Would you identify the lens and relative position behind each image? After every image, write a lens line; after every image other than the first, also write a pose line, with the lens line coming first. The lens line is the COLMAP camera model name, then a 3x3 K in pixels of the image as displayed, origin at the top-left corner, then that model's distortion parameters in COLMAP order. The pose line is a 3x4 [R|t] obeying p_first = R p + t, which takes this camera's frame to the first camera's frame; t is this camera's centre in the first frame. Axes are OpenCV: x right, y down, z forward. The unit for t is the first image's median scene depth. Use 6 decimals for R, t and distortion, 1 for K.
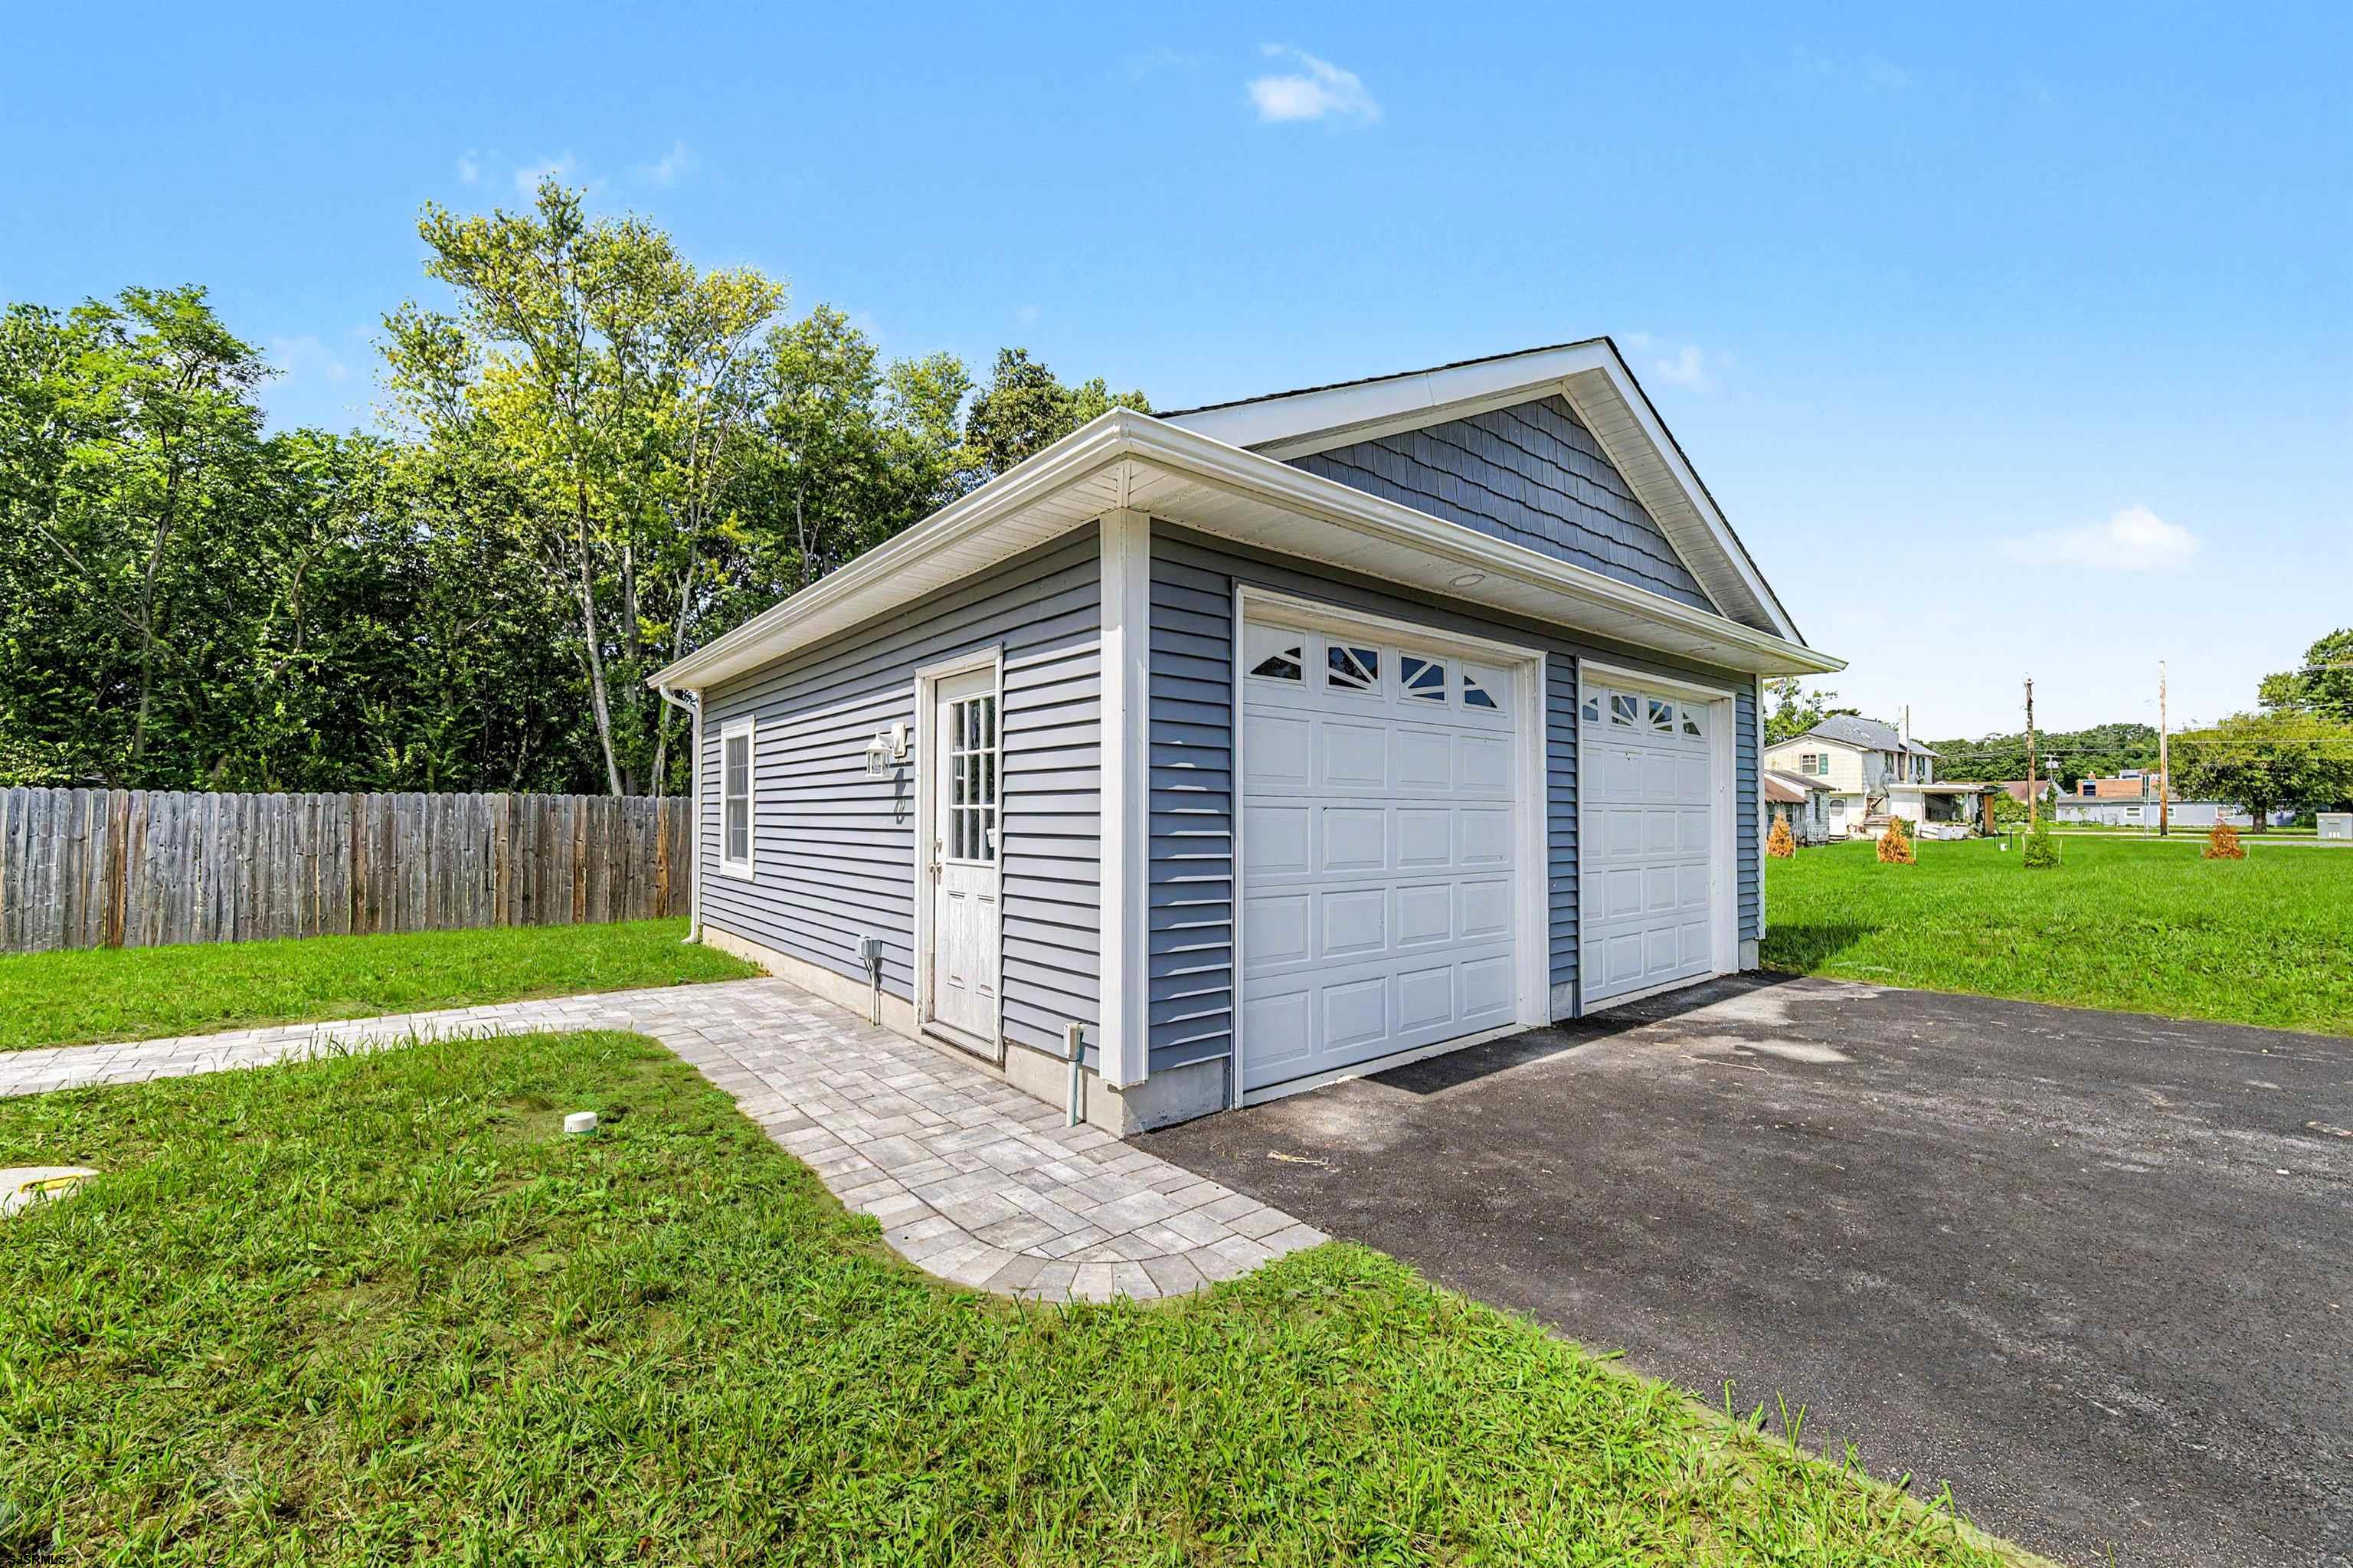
lens RADIAL K [[944.3, 0, 1171.4], [0, 944.3, 786.1], [0, 0, 1]] dist [-0.007048, 0.000300]
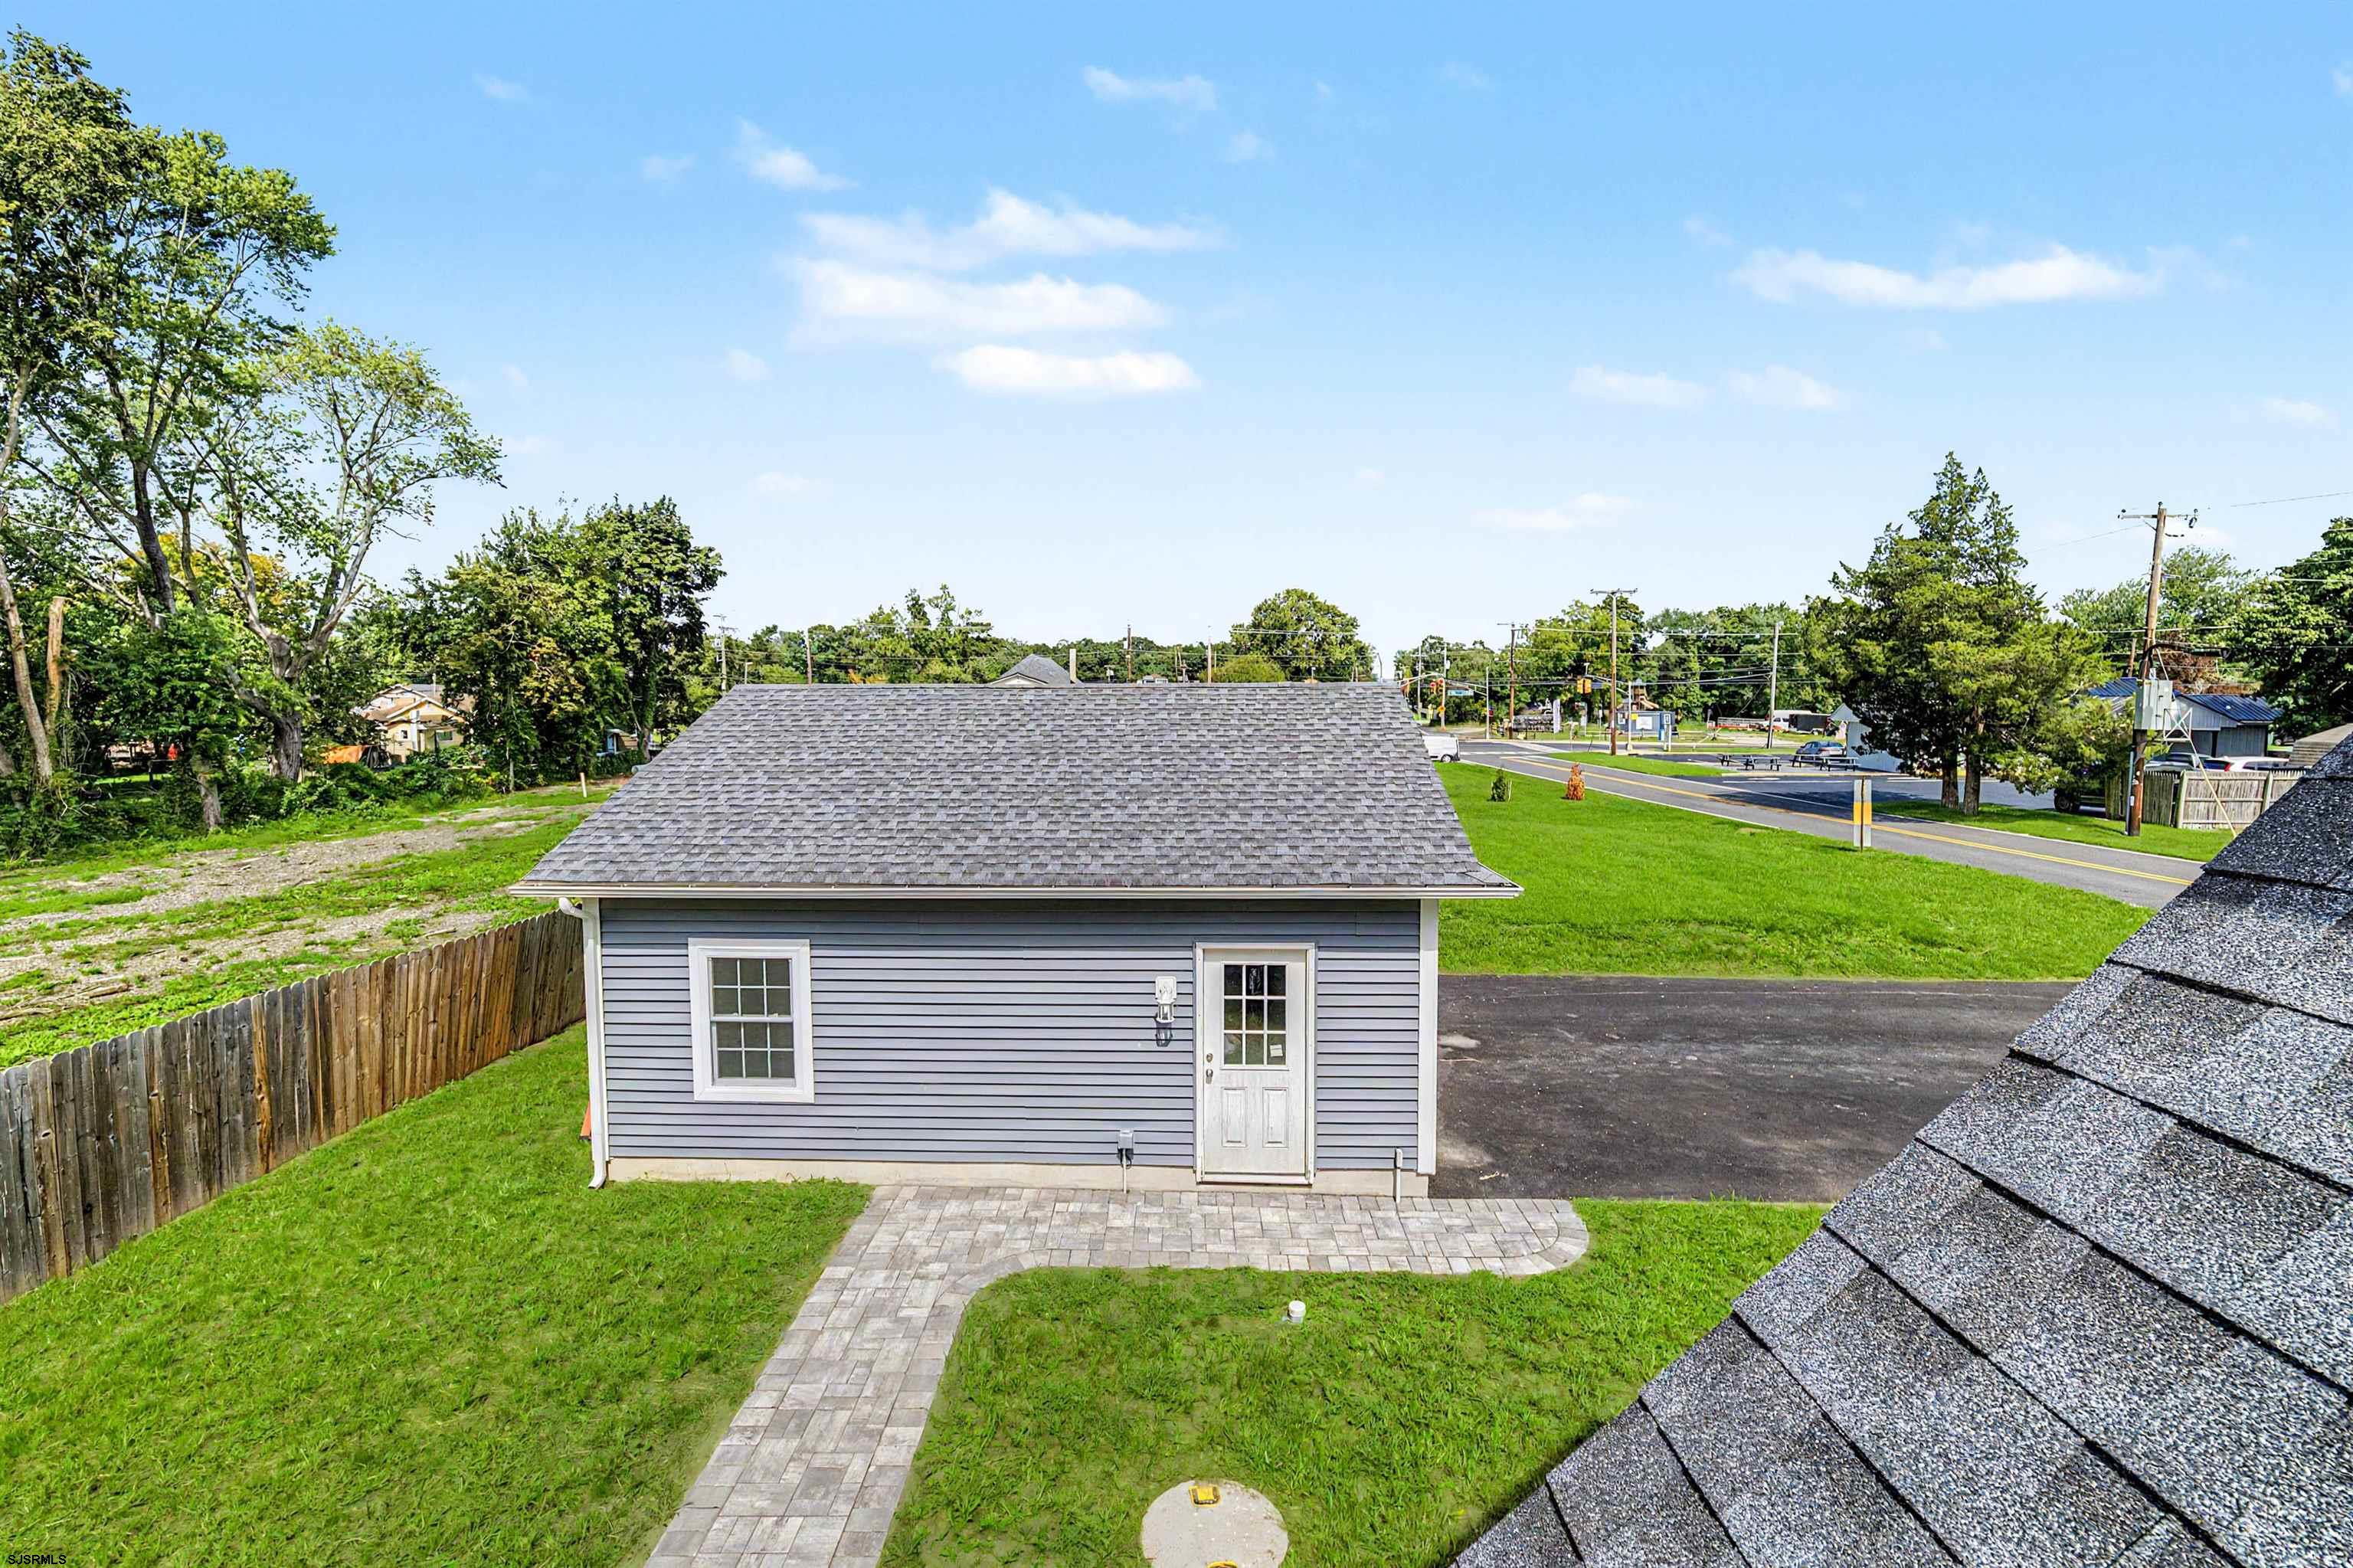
lens RADIAL K [[1015.5, 0, 1175.9], [0, 1015.5, 763.3], [0, 0, 1]] dist [-0.010461, -0.000153]
pose [[0.659495, -0.054253, 0.749749, -1.500489], [-0.017480, 0.996016, 0.087449, -0.554268], [-0.751506, -0.070778, 0.655919, 0.034389]]
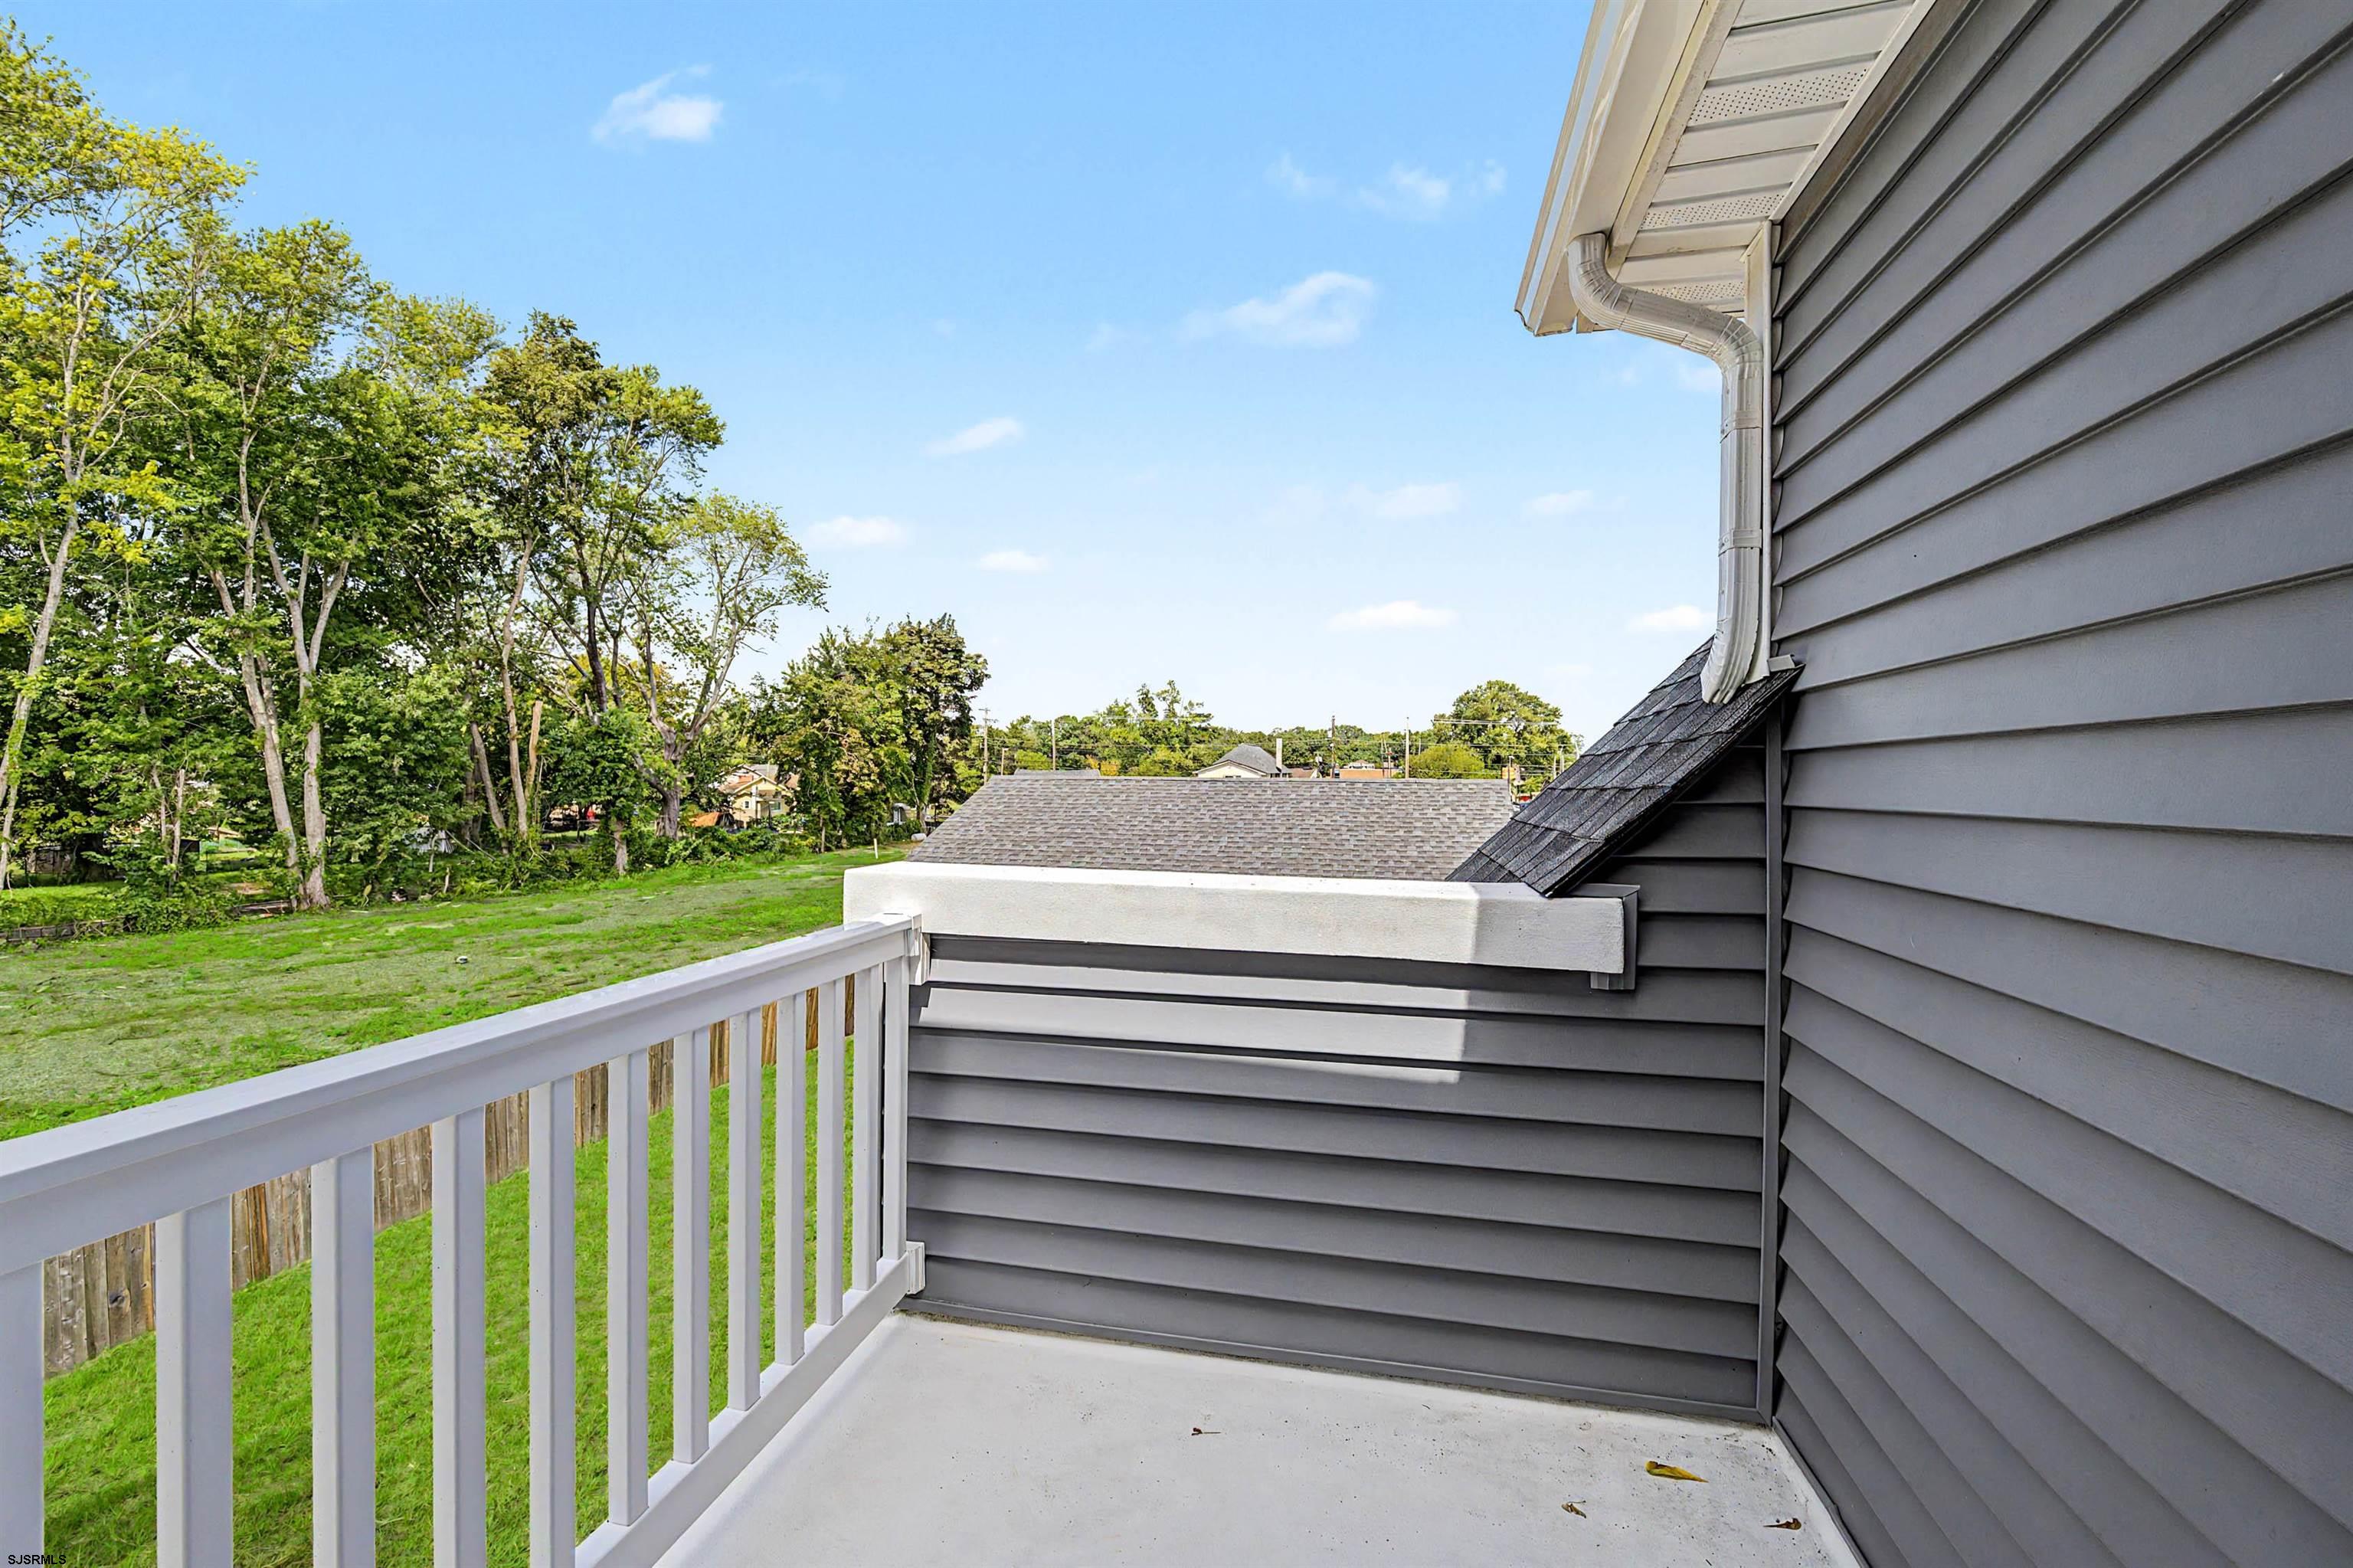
lens RADIAL K [[944.3, 0, 1171.4], [0, 944.3, 786.1], [0, 0, 1]] dist [-0.007048, 0.000300]
pose [[0.809859, -0.000260, 0.586624, -1.678185], [-0.023865, 0.999157, 0.033389, -0.590074], [-0.586138, -0.041040, 0.809171, -0.352017]]
